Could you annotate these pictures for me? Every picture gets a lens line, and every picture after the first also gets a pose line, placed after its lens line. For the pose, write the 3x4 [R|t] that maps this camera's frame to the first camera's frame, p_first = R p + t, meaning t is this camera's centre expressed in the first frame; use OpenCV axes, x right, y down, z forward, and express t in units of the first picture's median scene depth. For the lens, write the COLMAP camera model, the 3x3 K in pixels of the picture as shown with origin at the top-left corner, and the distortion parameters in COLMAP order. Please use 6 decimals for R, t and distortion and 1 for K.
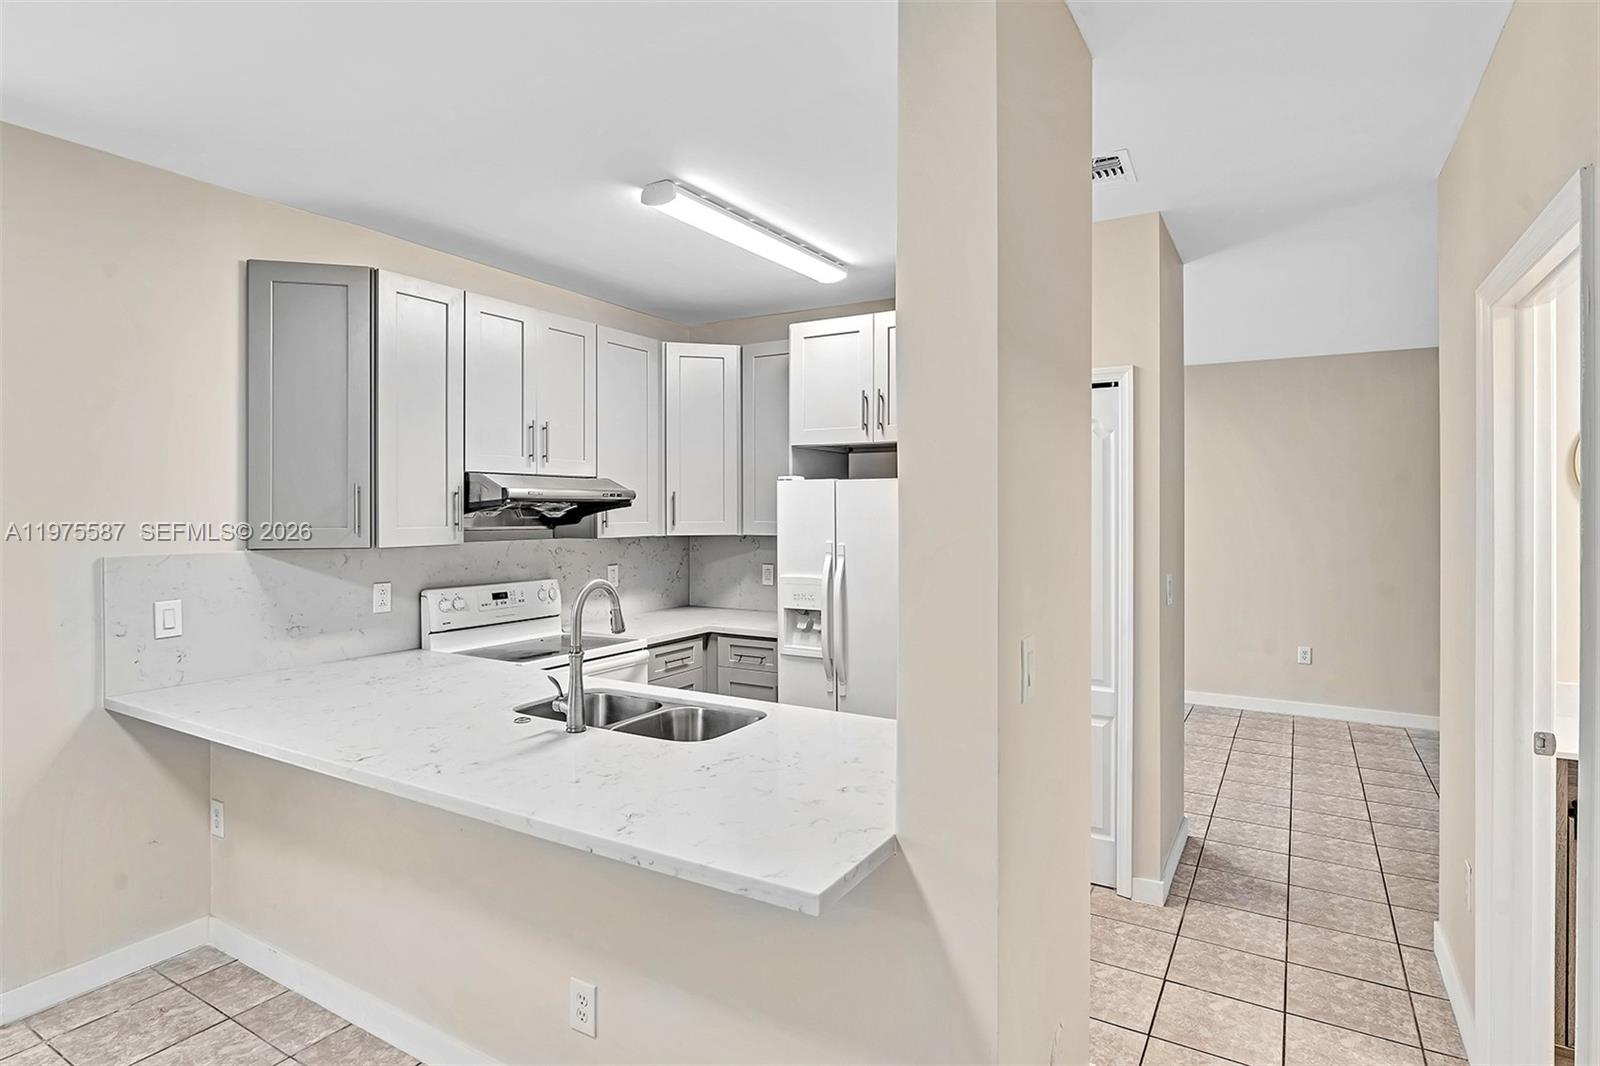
lens RADIAL K [[836.7, 0, 784.3], [0, 836.7, 508.6], [0, 0, 1]] dist [-0.006312, -0.000511]
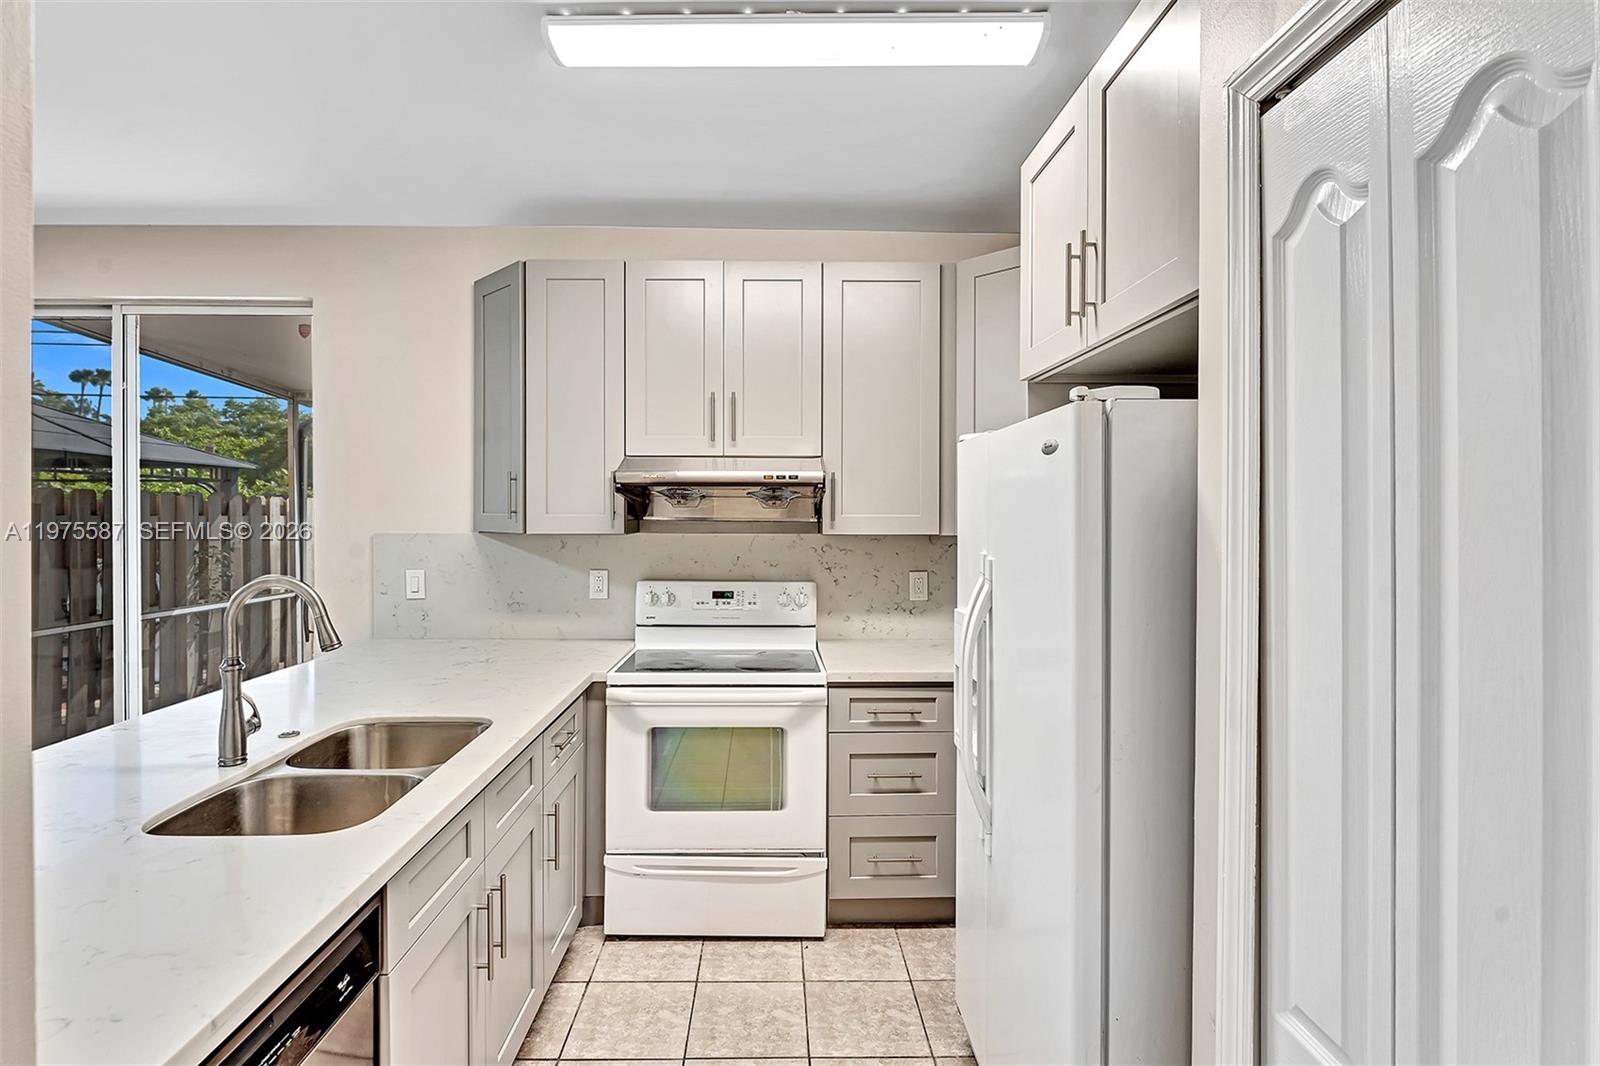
lens RADIAL K [[755.6, 0, 789.4], [0, 755.6, 515.4], [0, 0, 1]] dist [-0.000646, 0.000018]
pose [[0.543302, 0.008204, -0.839497, 0.390974], [-0.004864, 0.999966, 0.006624, 0.014414], [0.839523, 0.000485, 0.543324, 0.649595]]
